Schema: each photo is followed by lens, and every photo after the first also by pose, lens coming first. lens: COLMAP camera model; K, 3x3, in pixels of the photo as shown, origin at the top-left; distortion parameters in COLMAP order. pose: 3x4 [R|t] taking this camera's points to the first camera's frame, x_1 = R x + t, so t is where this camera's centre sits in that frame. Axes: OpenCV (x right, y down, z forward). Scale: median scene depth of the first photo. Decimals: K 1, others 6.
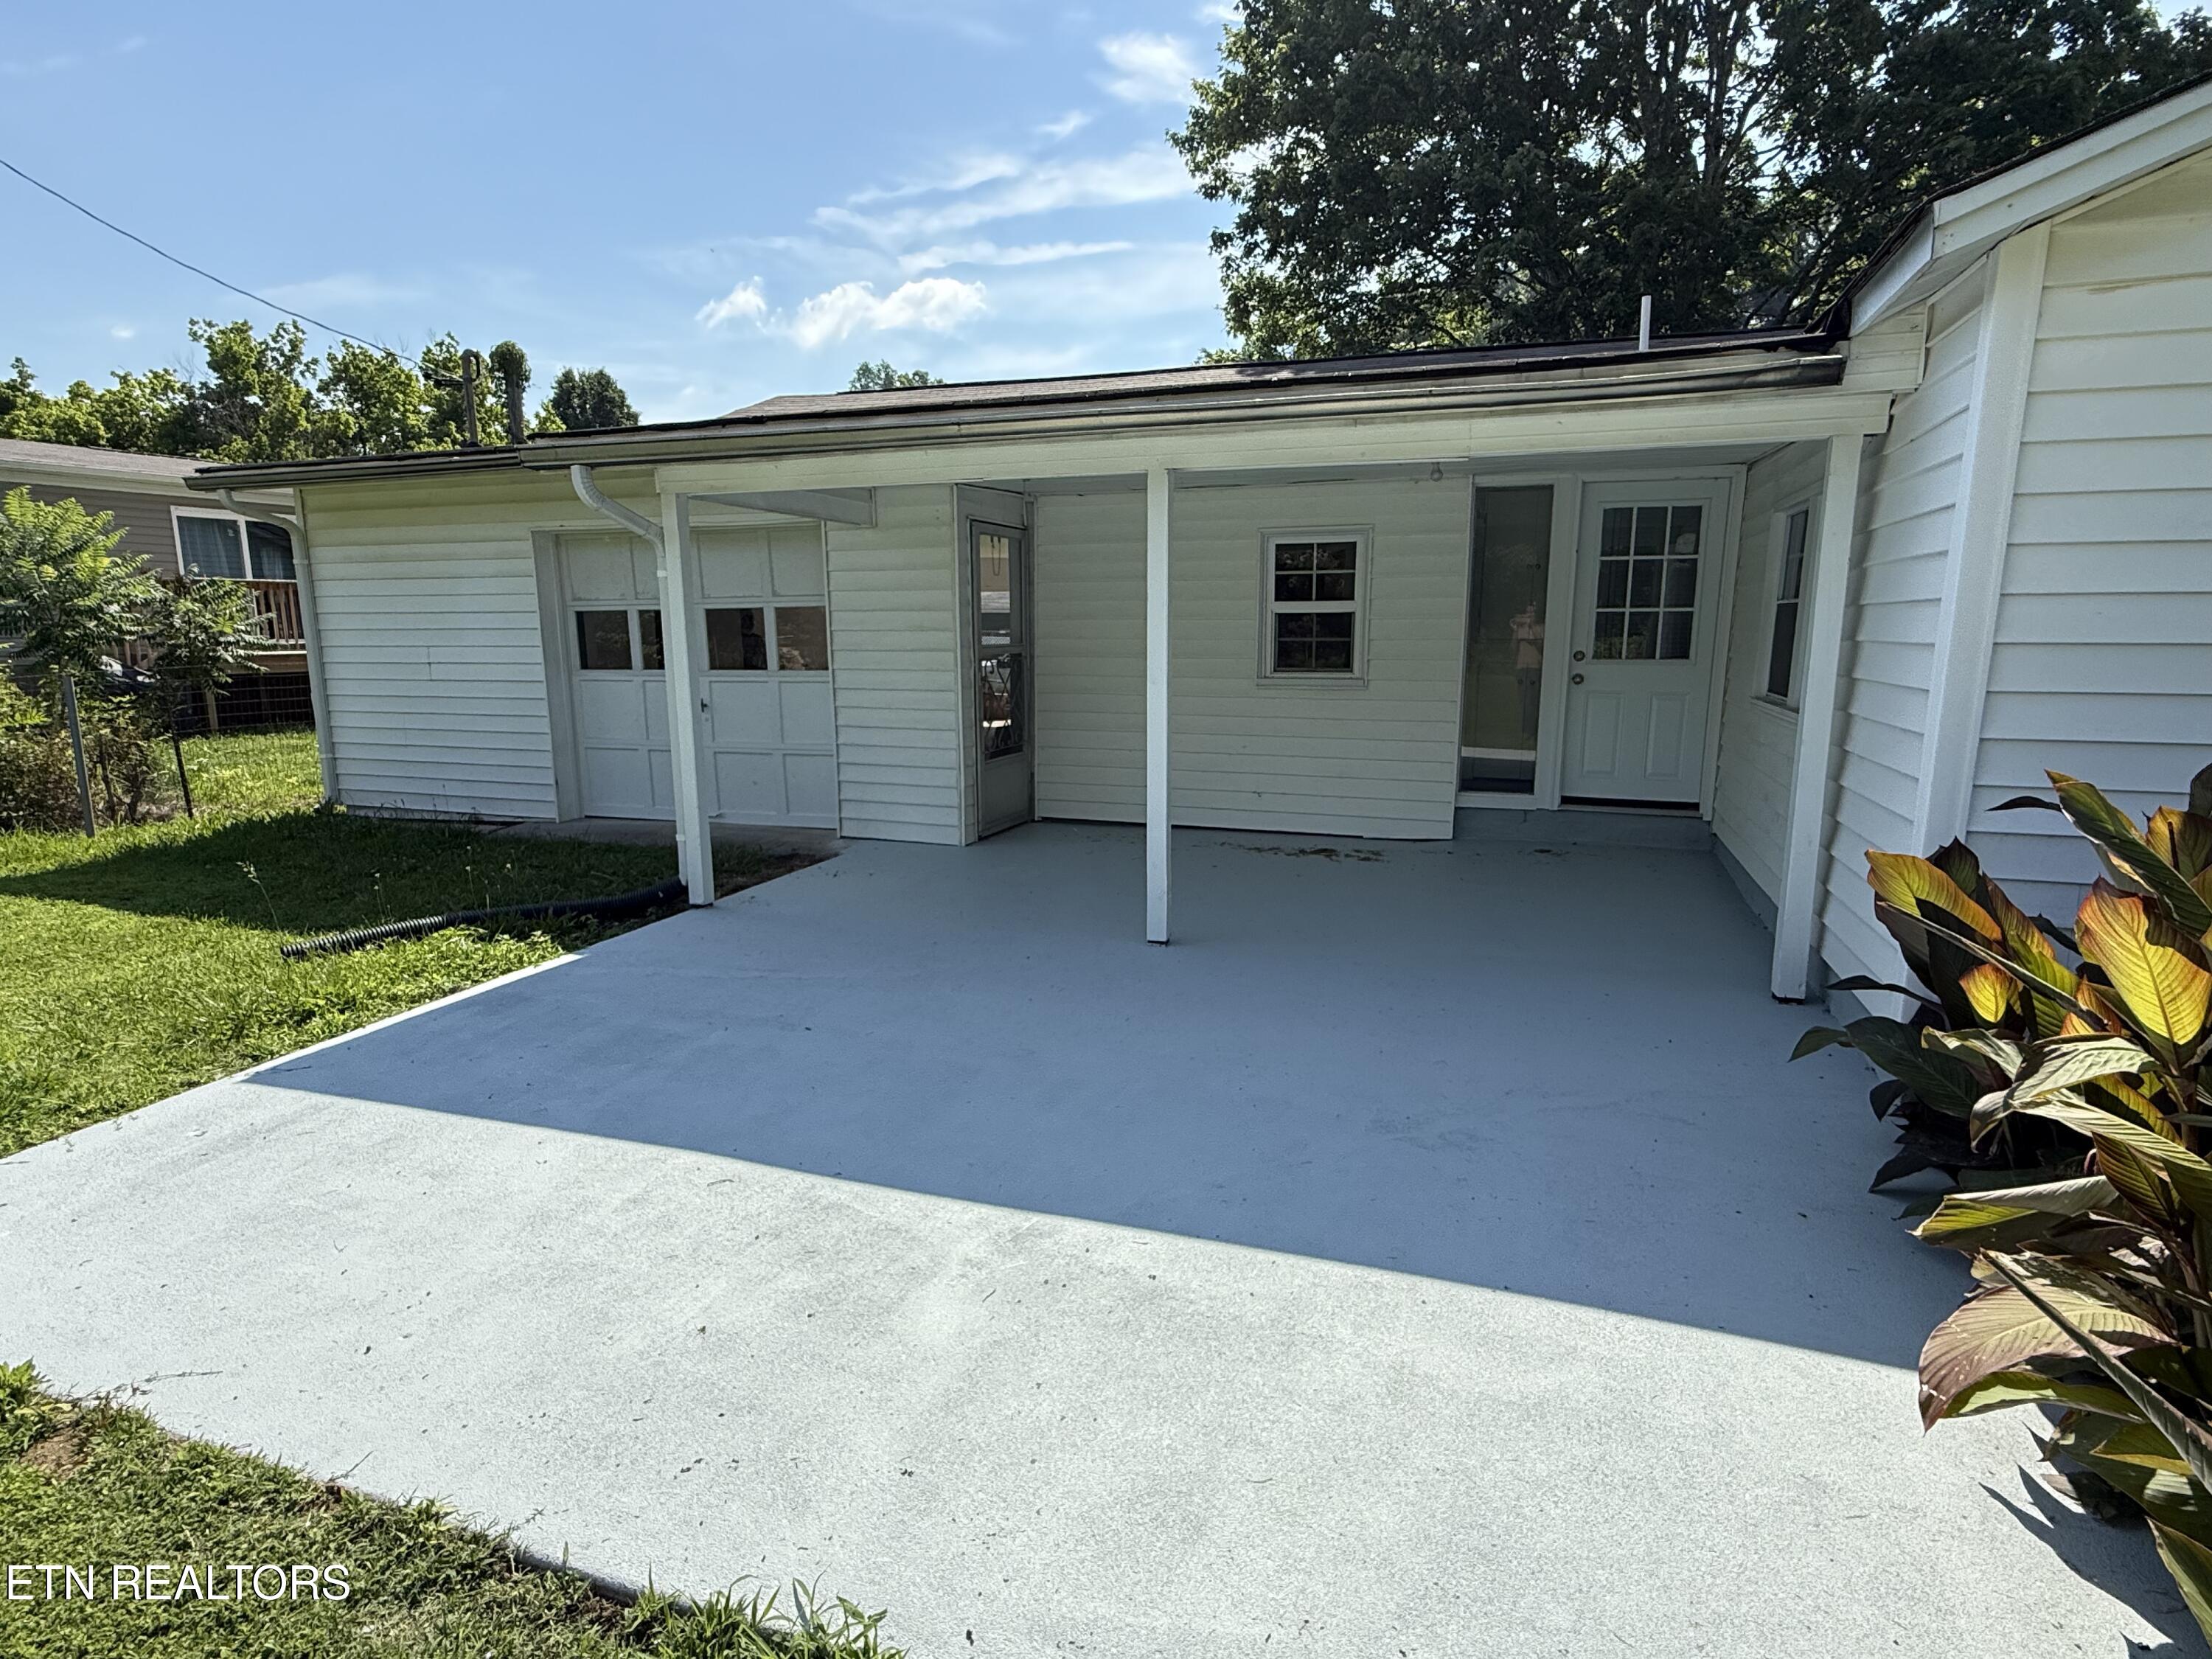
lens RADIAL K [[1153.9, 0, 1115.4], [0, 1153.9, 830.0], [0, 0, 1]] dist [0.023694, -0.017976]
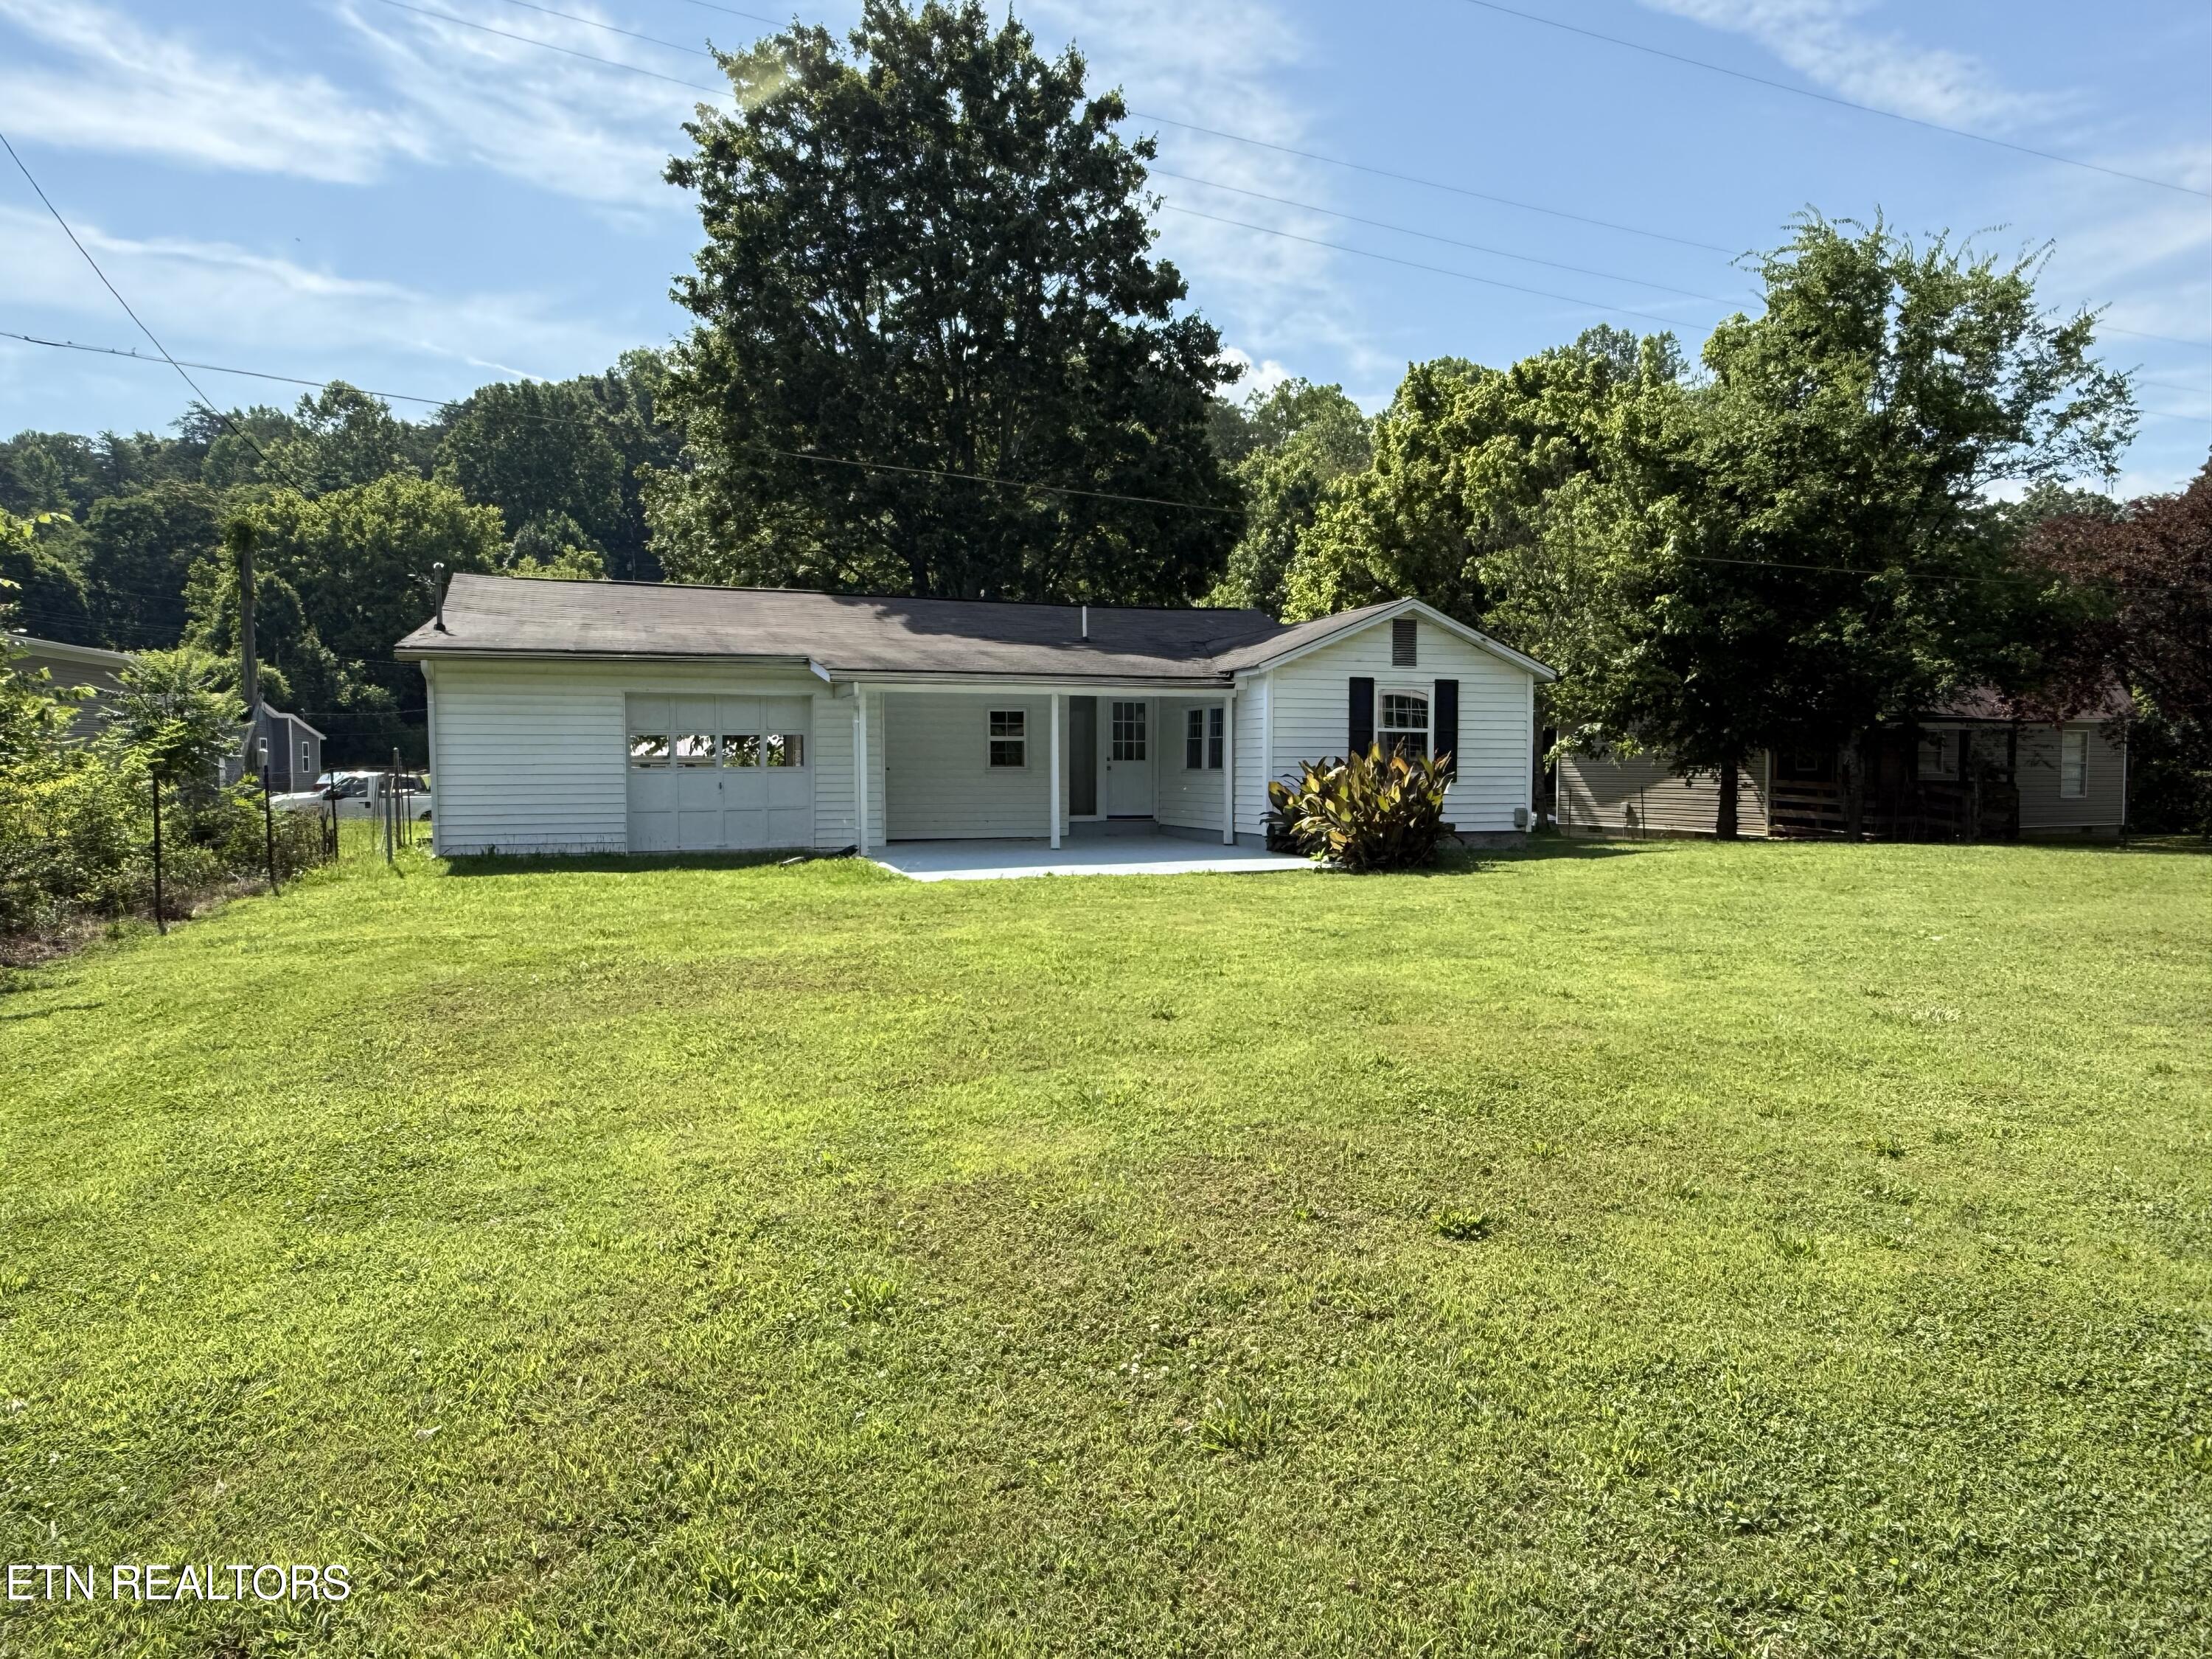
lens RADIAL K [[1408.2, 0, 1106.0], [0, 1408.2, 835.7], [0, 0, 1]] dist [0.000023, 0.001845]
pose [[0.761974, -0.033253, 0.646754, -1.033537], [0.112489, 0.990296, -0.081612, 0.173329], [-0.637764, 0.134939, 0.758320, -0.849847]]
